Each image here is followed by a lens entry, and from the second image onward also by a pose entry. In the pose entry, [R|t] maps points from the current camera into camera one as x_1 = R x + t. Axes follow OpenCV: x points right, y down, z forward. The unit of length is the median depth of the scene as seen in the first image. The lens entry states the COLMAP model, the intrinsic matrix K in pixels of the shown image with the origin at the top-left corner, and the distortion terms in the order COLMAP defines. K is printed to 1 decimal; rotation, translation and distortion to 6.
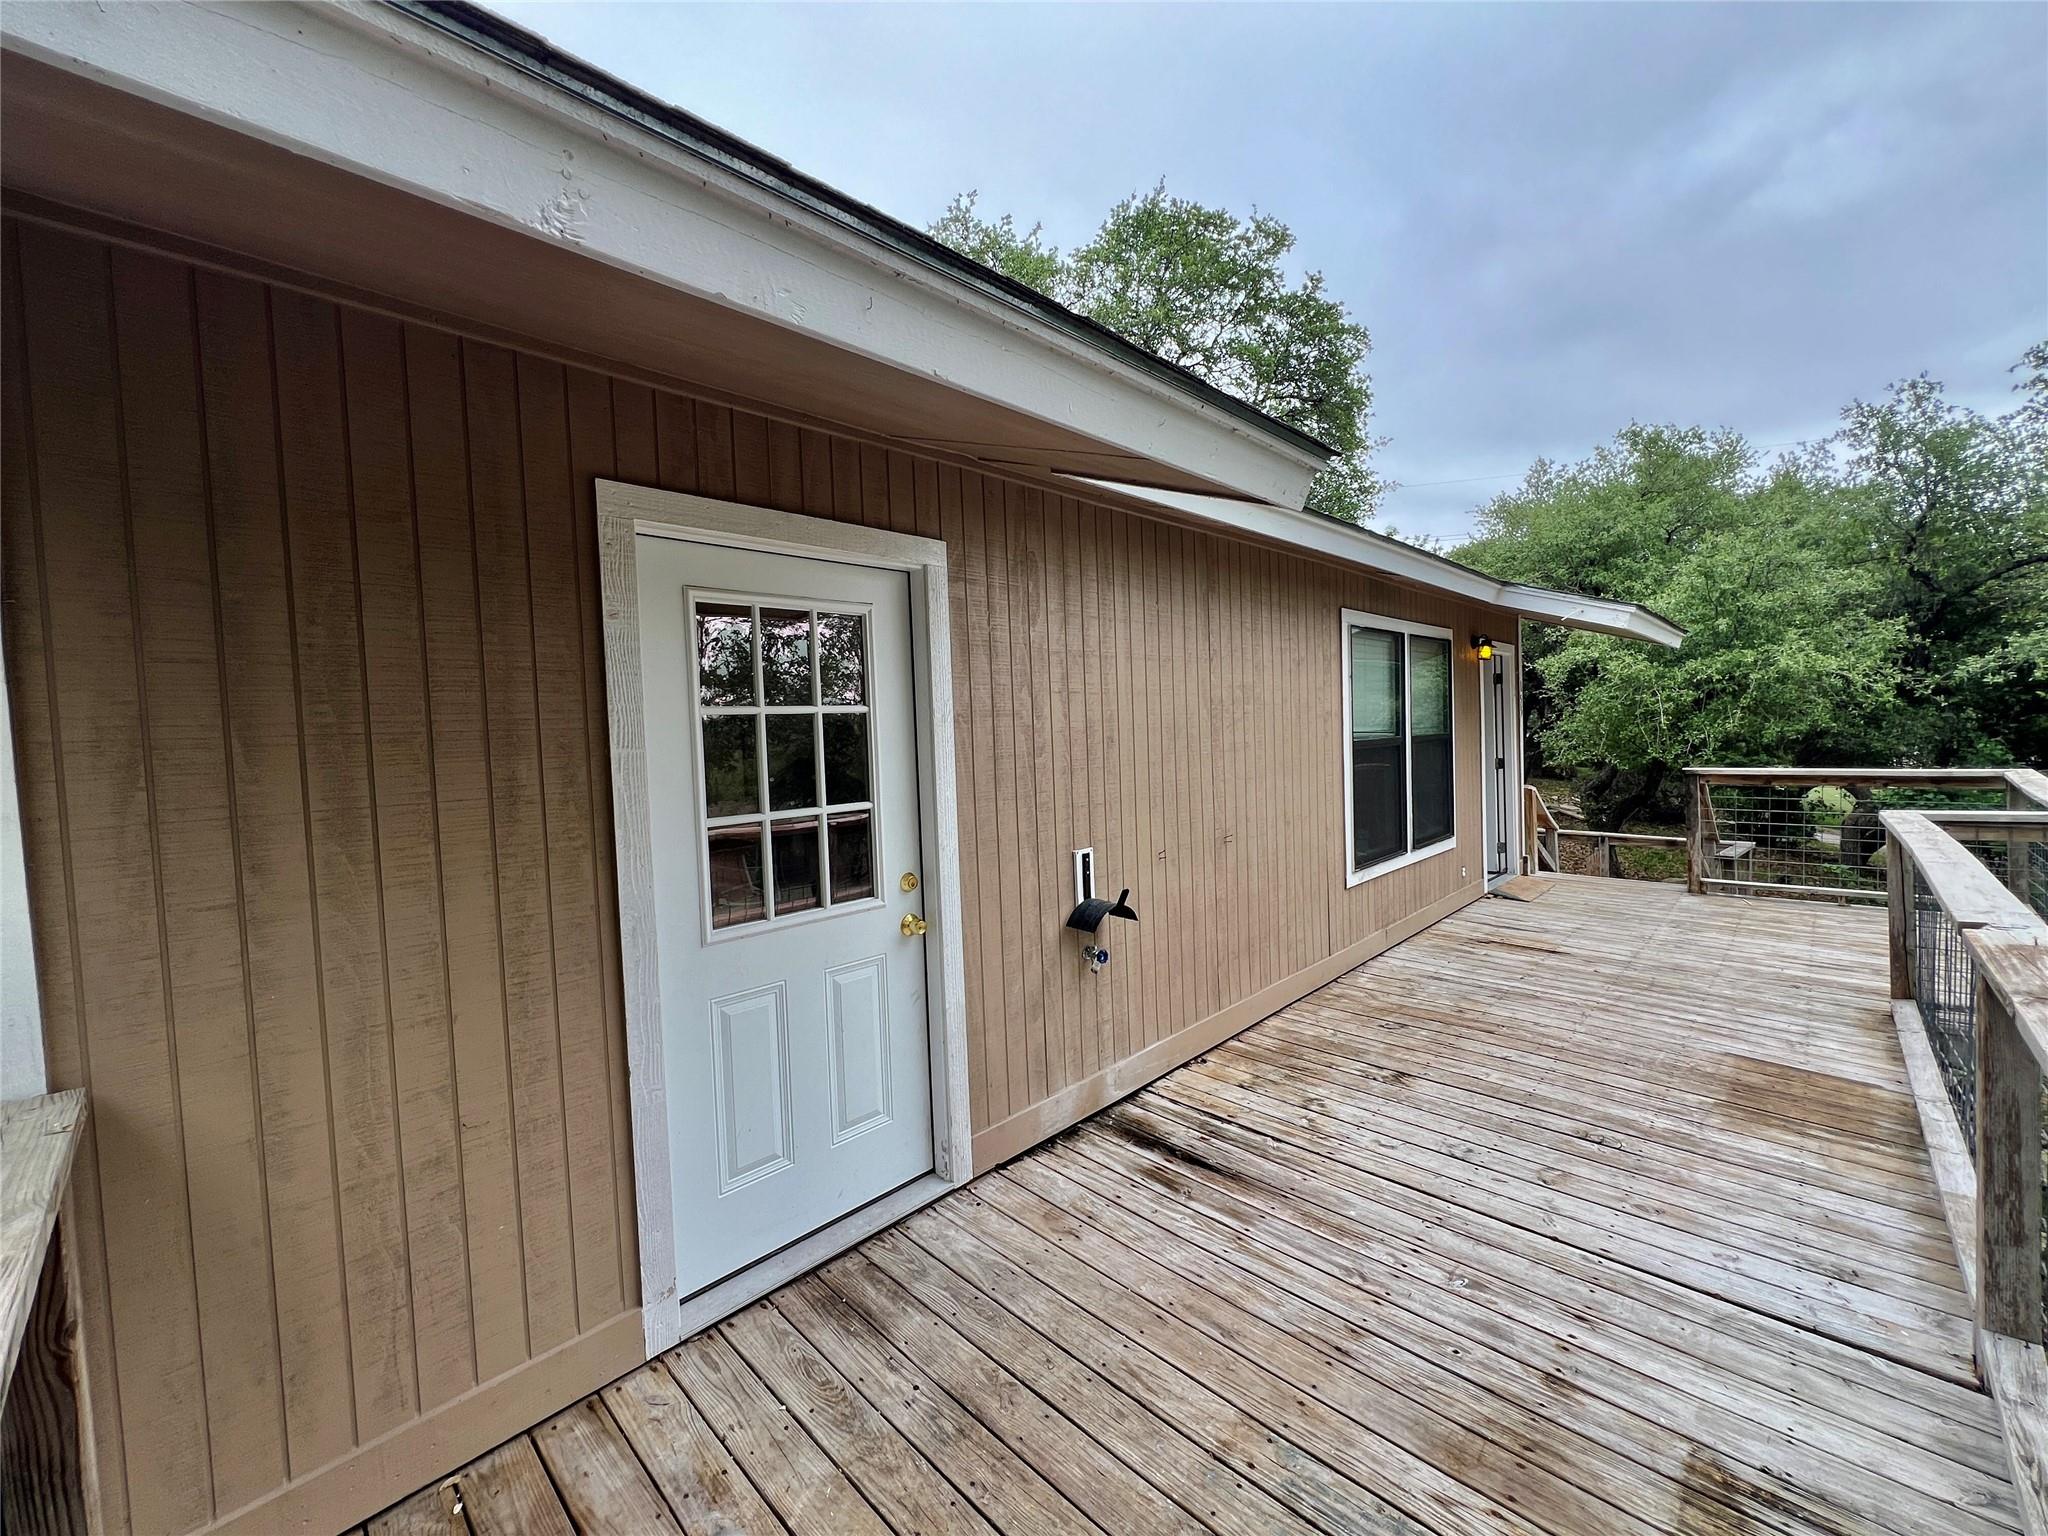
lens RADIAL K [[818.1, 0, 1025.6], [0, 818.1, 759.6], [0, 0, 1]] dist [-0.000883, 0.000089]
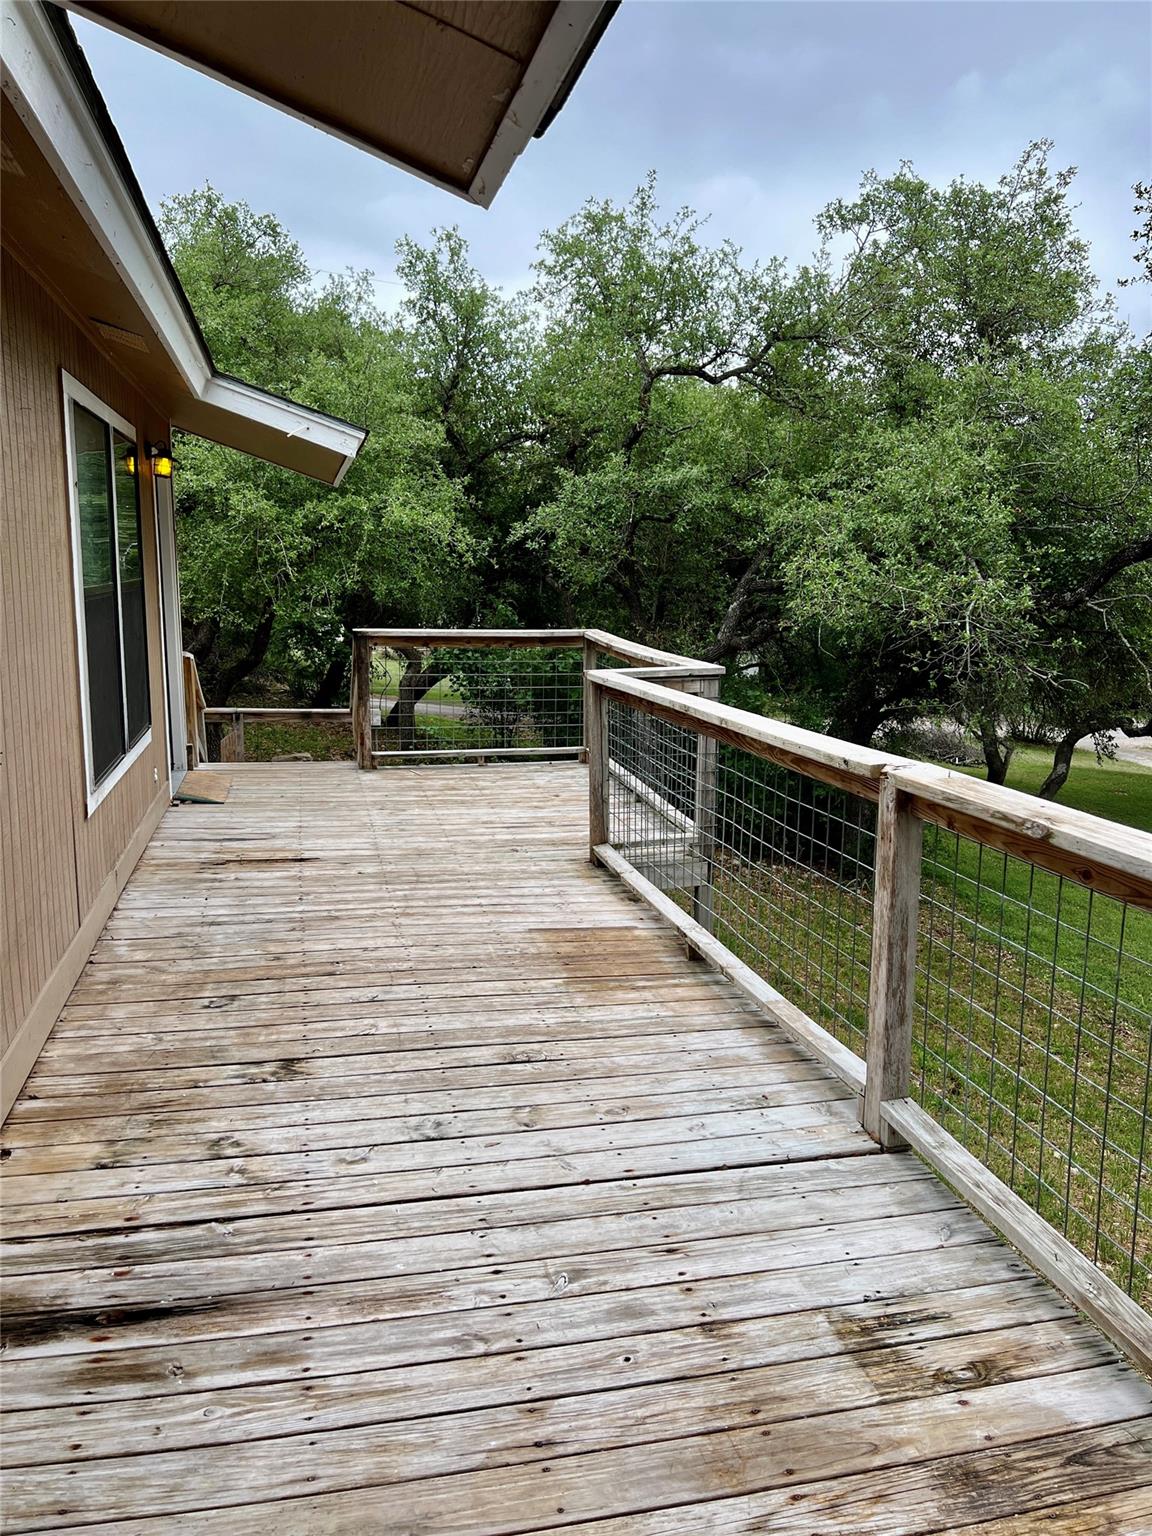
lens RADIAL K [[1142.9, 0, 576.0], [0, 1142.9, 768.0], [0, 0, 1]] dist [0.046879, -0.062754]
pose [[0.538917, -0.108237, 0.835376, -0.237507], [-0.001106, 0.991619, 0.129195, -0.001140], [-0.842358, -0.070549, 0.534281, 0.291025]]
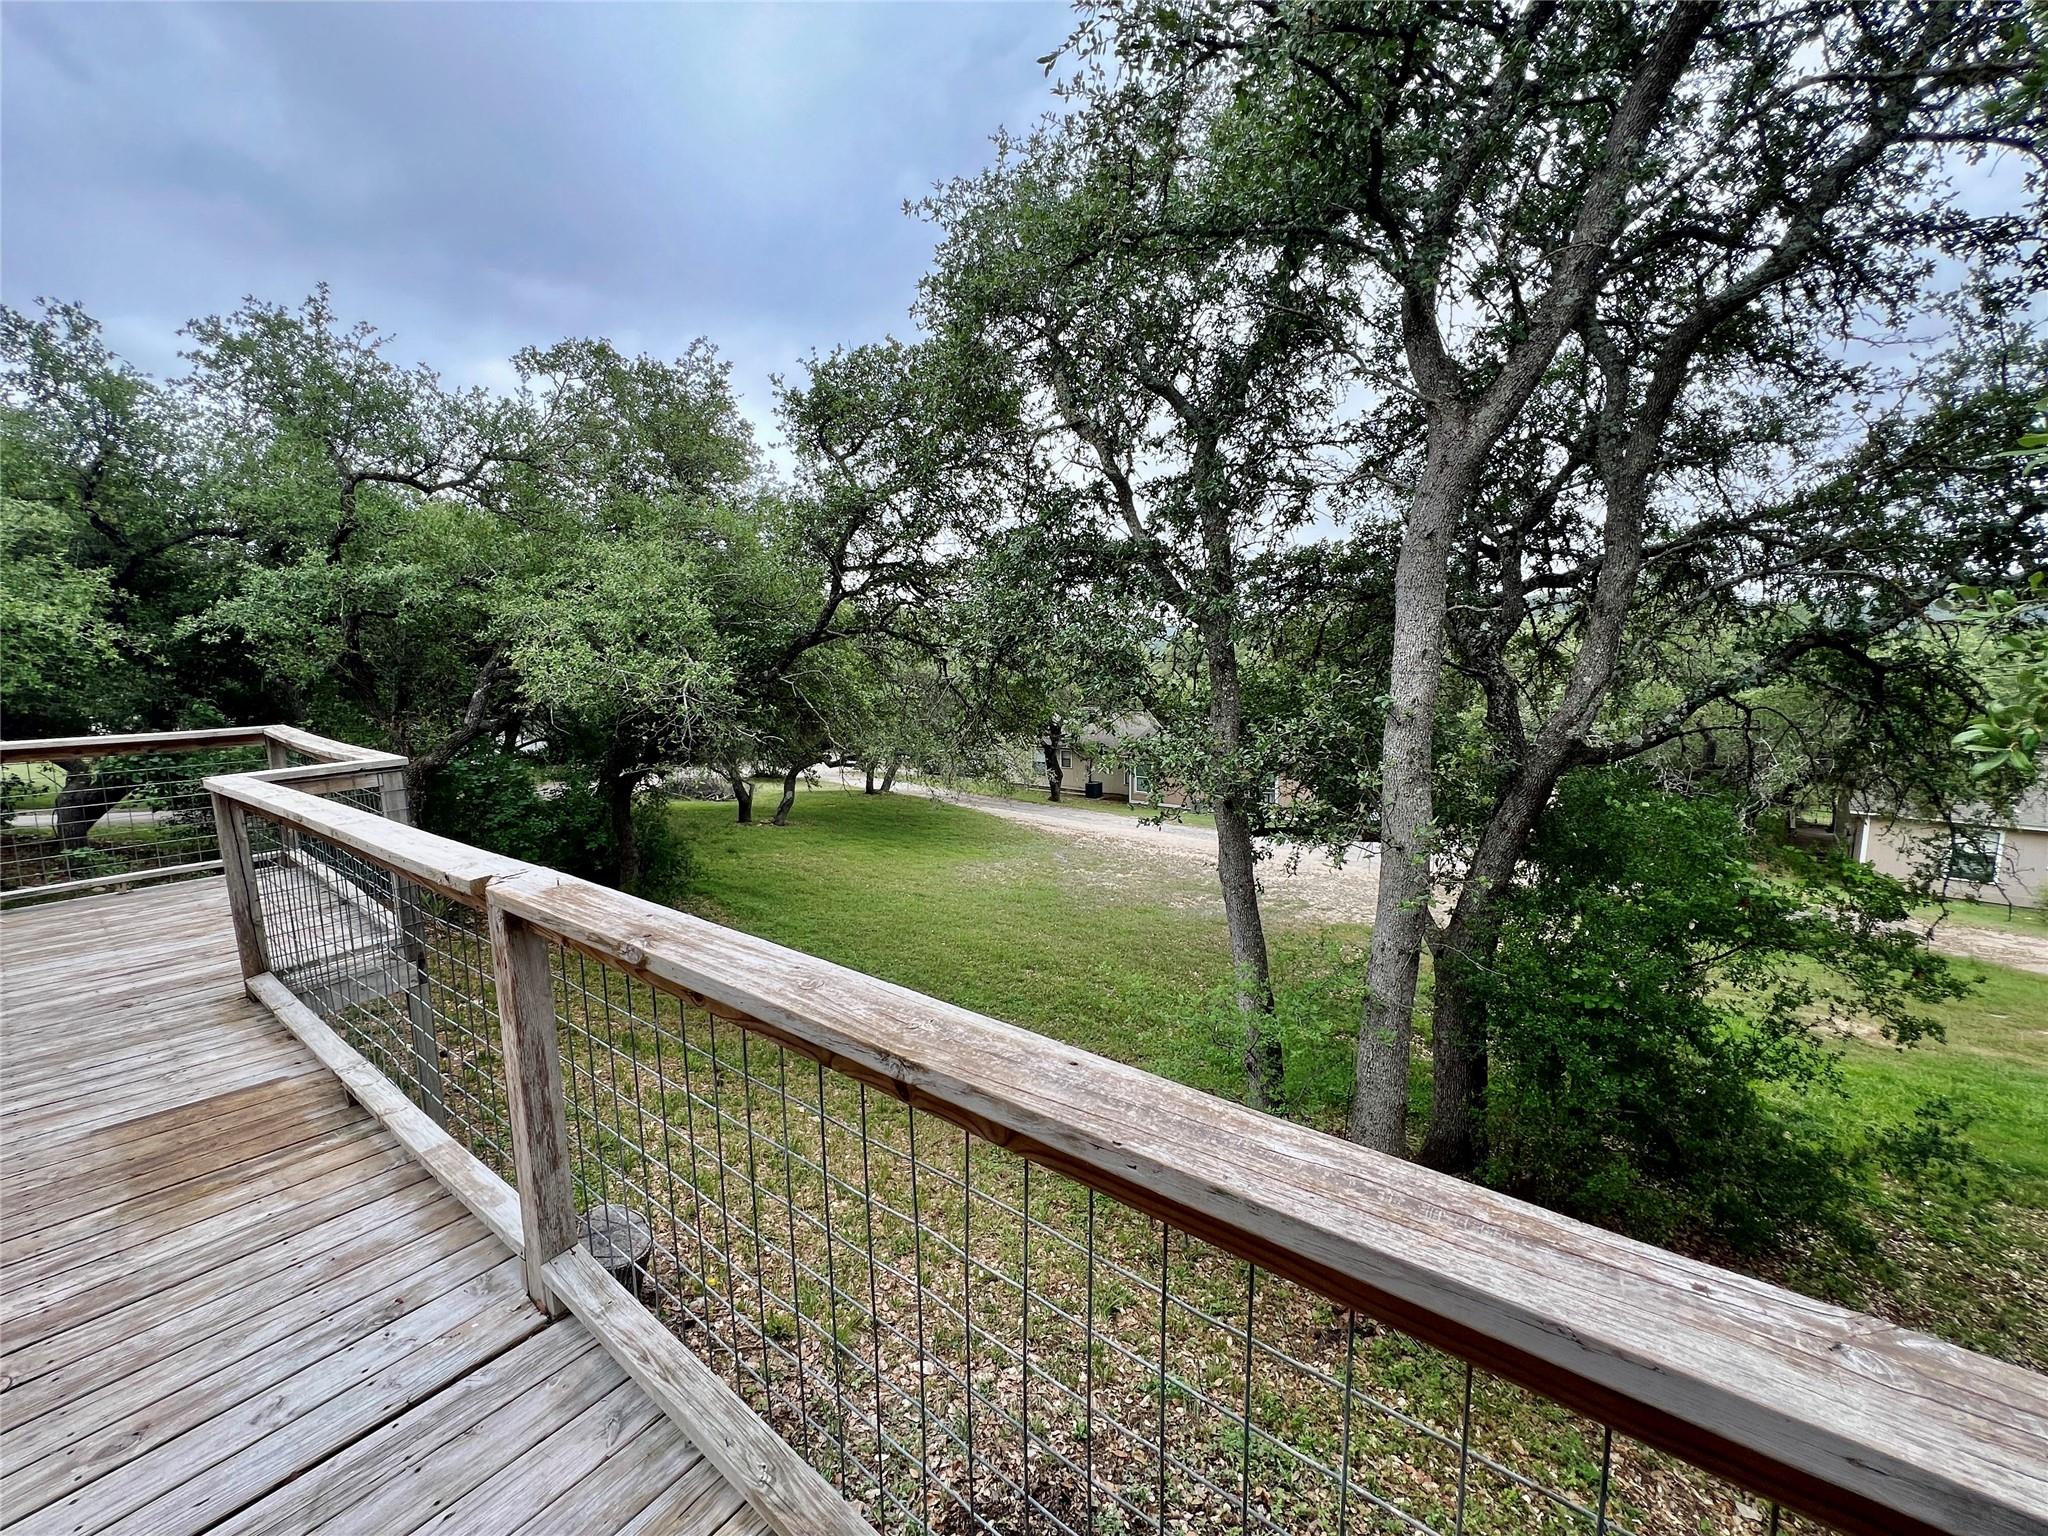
lens RADIAL K [[826.2, 0, 1021.4], [0, 826.2, 753.8], [0, 0, 1]] dist [-0.000149, -0.000095]
pose [[-0.108539, -0.087188, 0.990261, 0.079571], [0.051698, 0.994303, 0.093210, -0.002100], [-0.992747, 0.061312, -0.103413, 0.268433]]
